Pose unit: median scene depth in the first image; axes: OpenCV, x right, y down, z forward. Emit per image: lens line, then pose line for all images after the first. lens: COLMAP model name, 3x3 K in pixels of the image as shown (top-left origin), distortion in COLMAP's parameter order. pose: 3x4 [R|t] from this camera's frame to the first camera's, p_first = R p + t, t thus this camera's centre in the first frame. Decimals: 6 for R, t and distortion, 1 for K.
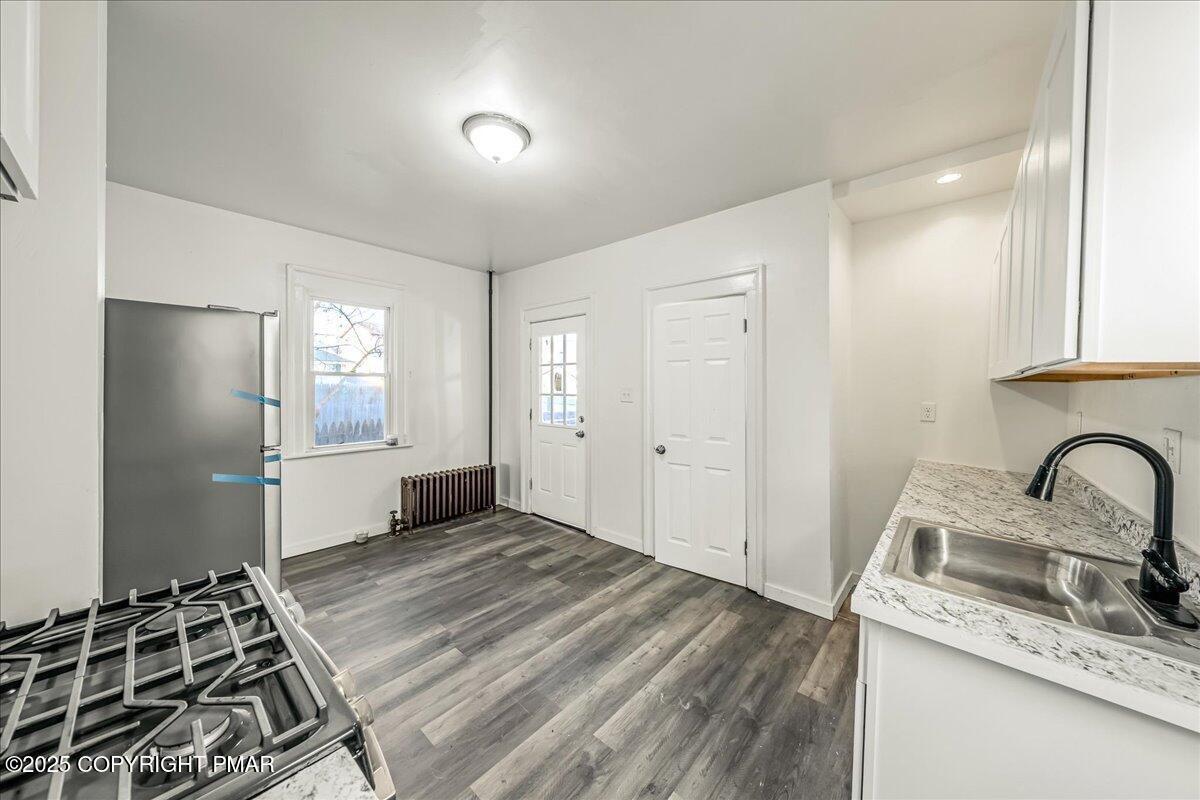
lens RADIAL K [[408.2, 0, 603.6], [0, 408.2, 393.8], [0, 0, 1]] dist [-0.001795, -0.000129]
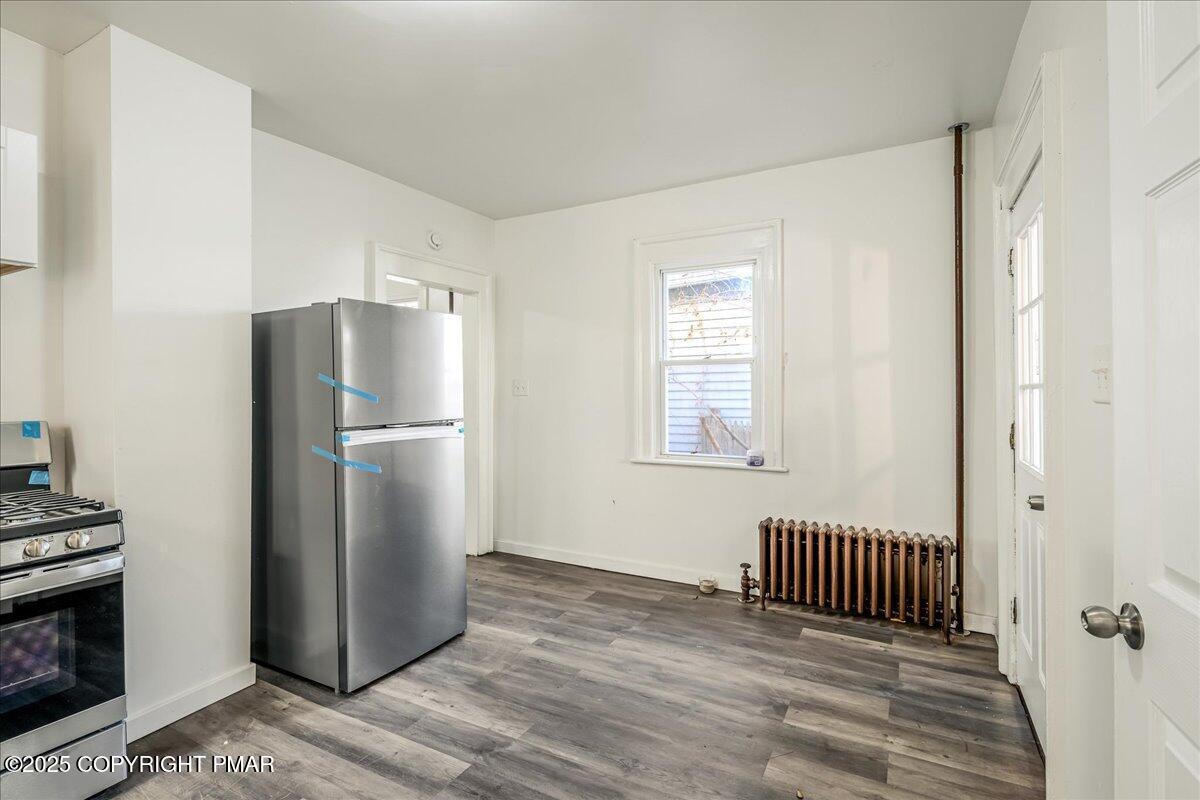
lens RADIAL K [[555.0, 0, 606.0], [0, 555.0, 397.0], [0, 0, 1]] dist [0.003301, -0.000072]
pose [[0.219956, 0.008107, -0.975476, 0.348361], [-0.010721, 0.999925, 0.005893, 0.013190], [0.975451, 0.009162, 0.220027, 0.632187]]
